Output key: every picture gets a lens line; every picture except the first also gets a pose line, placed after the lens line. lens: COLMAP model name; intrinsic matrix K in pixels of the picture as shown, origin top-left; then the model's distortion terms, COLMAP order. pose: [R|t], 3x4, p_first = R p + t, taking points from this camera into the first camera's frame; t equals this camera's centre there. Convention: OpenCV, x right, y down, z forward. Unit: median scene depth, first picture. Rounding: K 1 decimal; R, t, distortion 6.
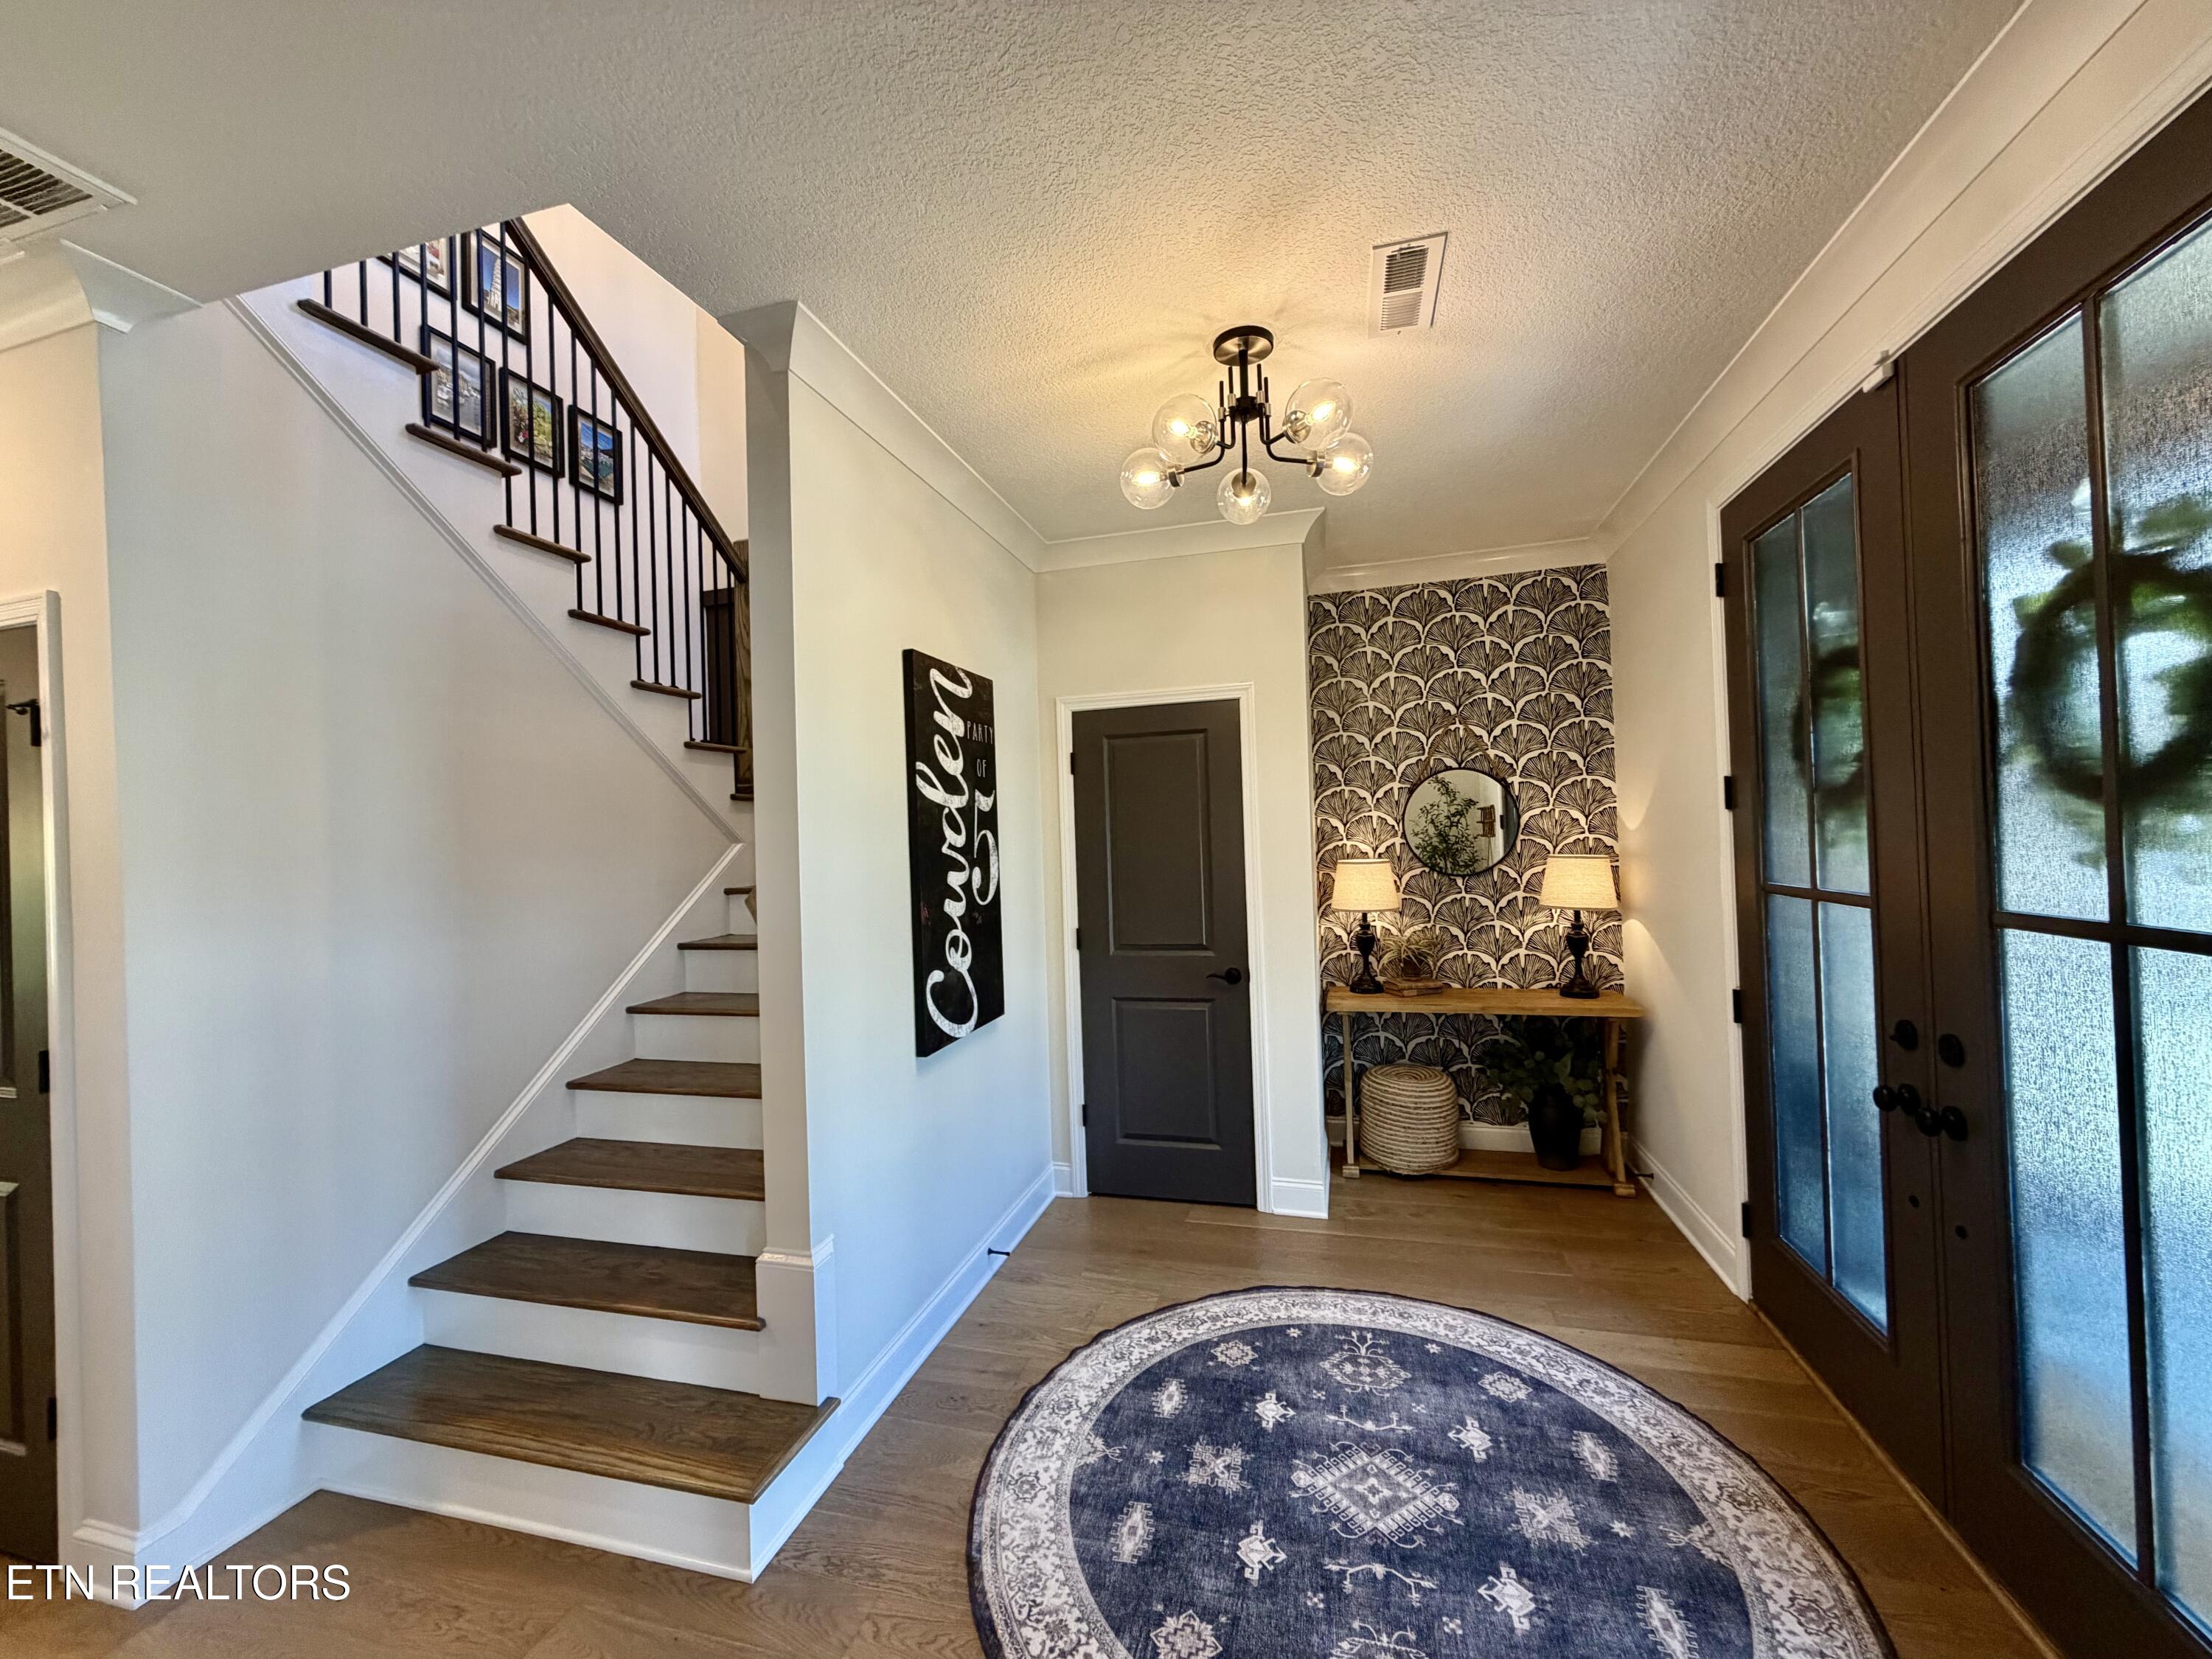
lens RADIAL K [[878.0, 0, 1102.3], [0, 878.0, 838.5], [0, 0, 1]] dist [0.001223, -0.000364]
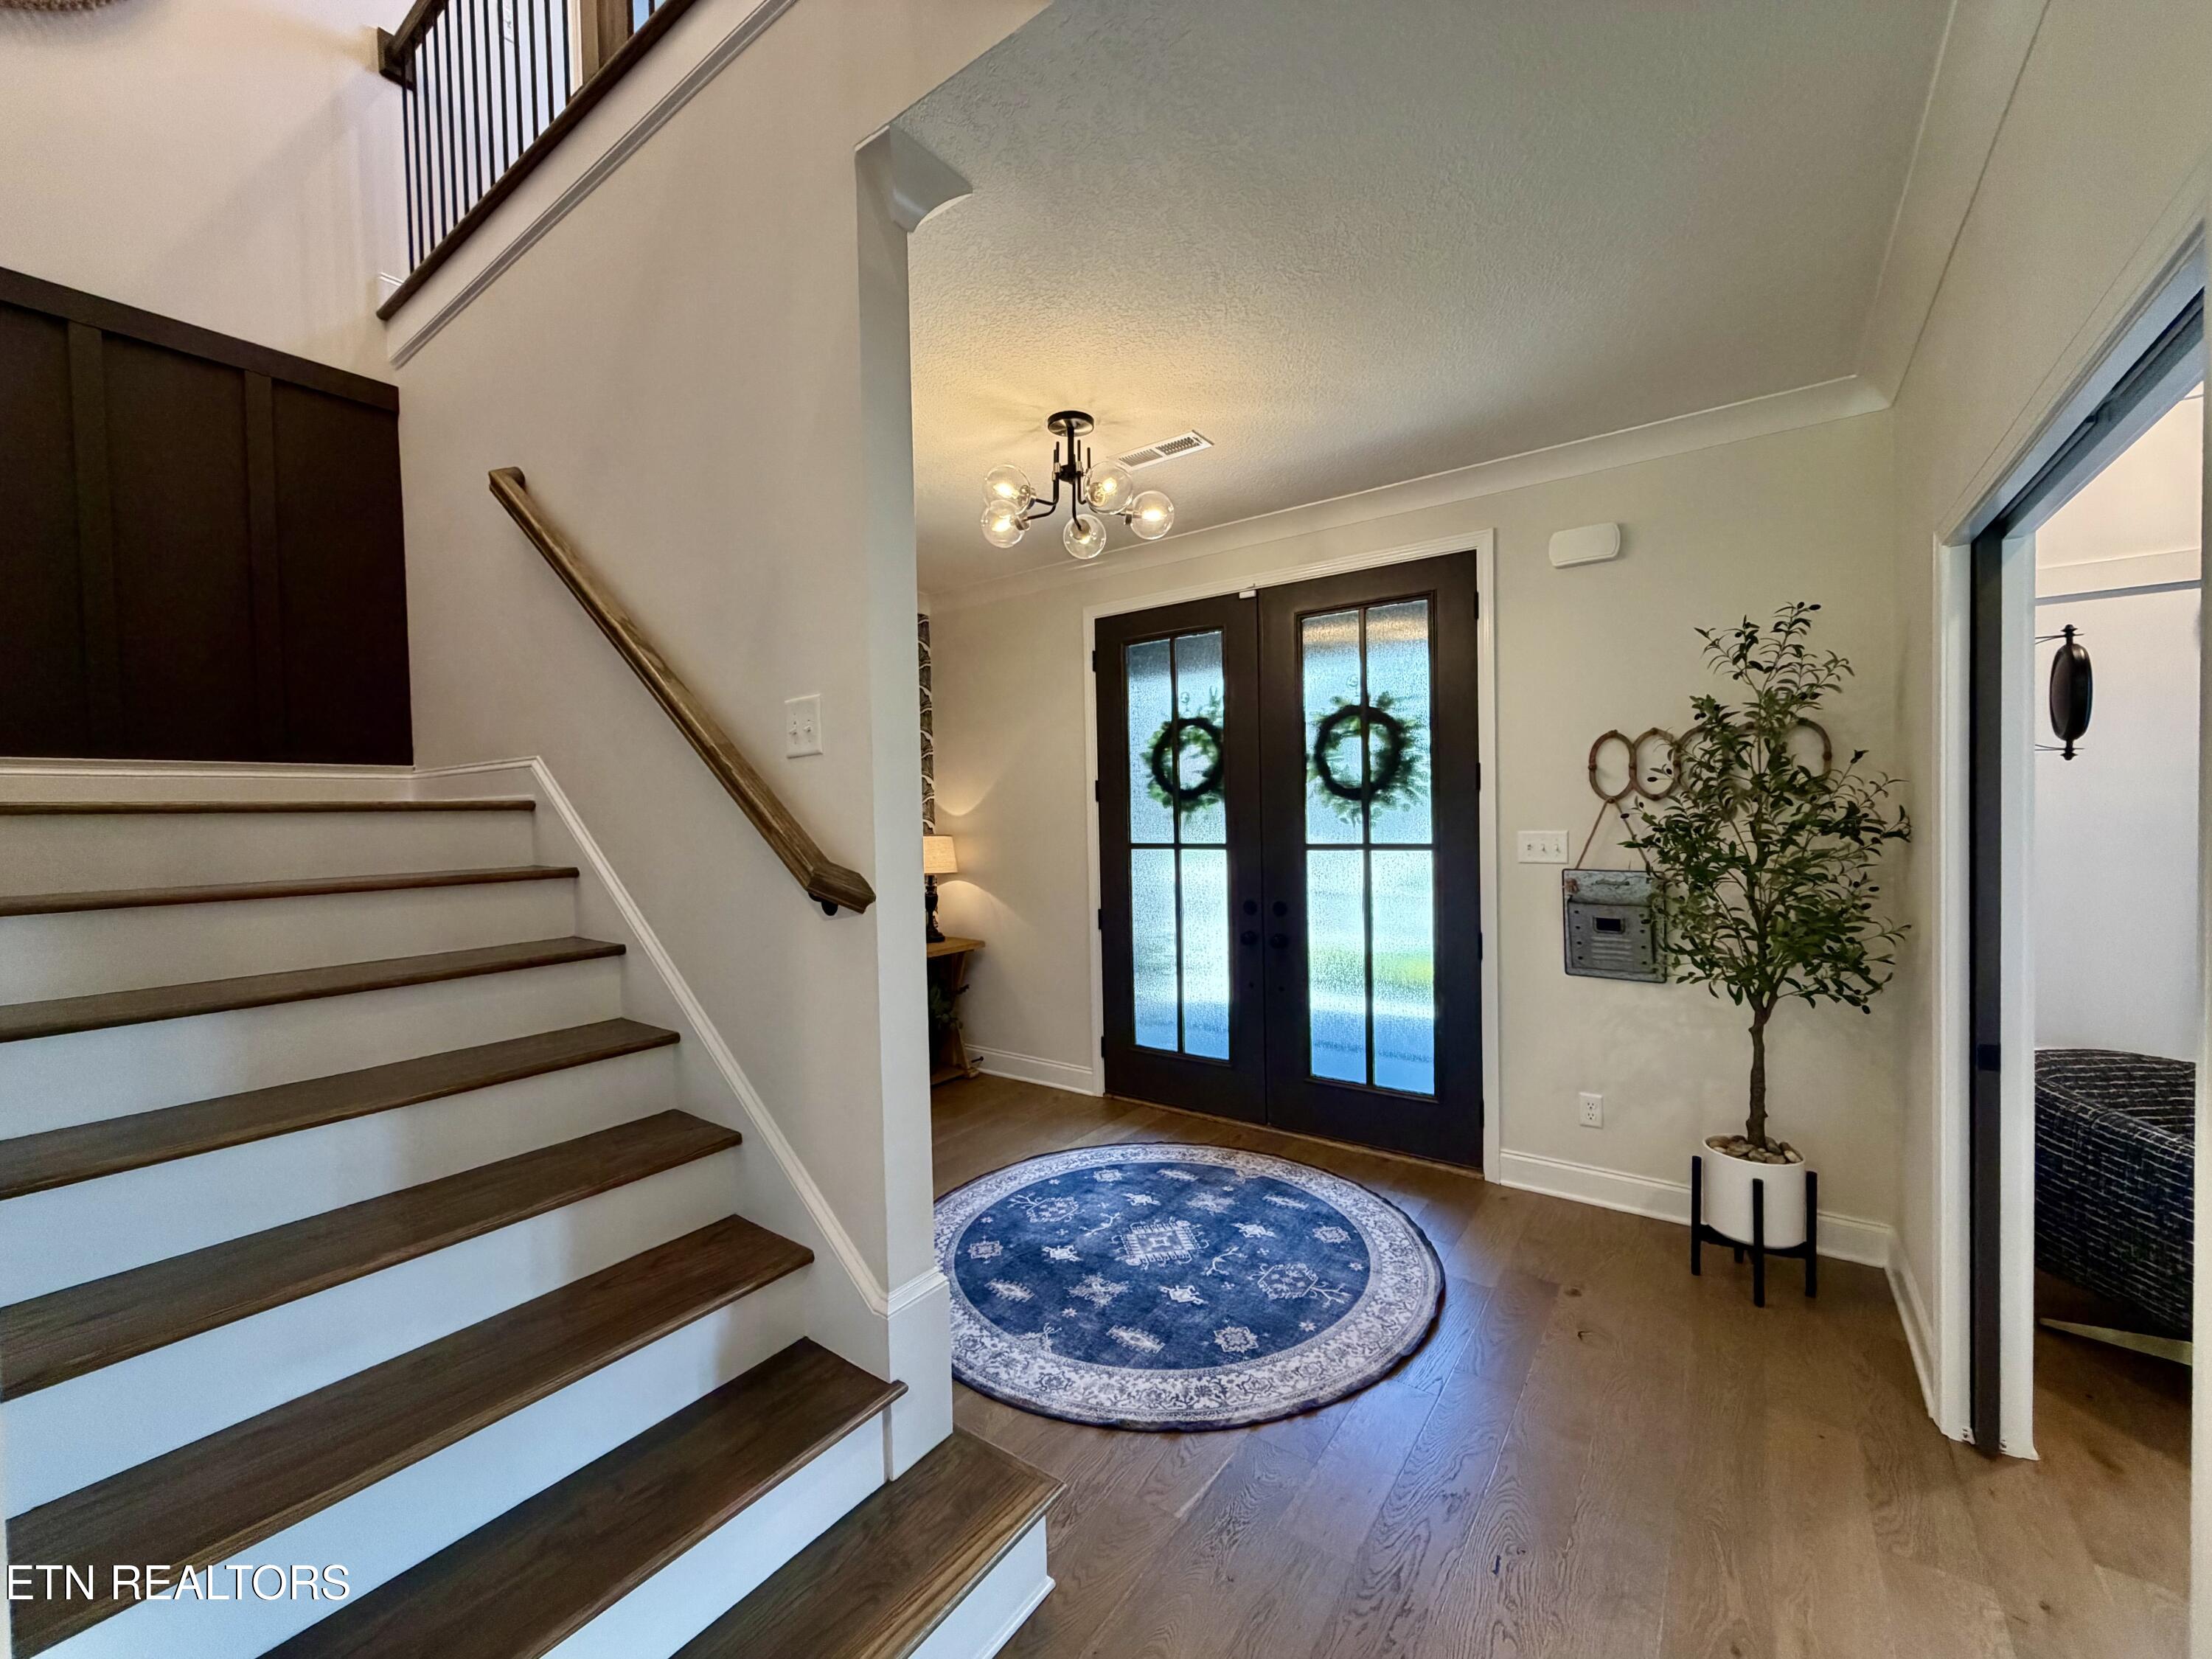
lens RADIAL K [[878.0, 0, 1102.3], [0, 878.0, 838.5], [0, 0, 1]] dist [0.001223, -0.000364]
pose [[0.350435, -0.004242, 0.936577, -1.074789], [0.008045, 0.999966, 0.001519, 0.045872], [-0.936552, 0.007002, 0.350457, 0.532294]]
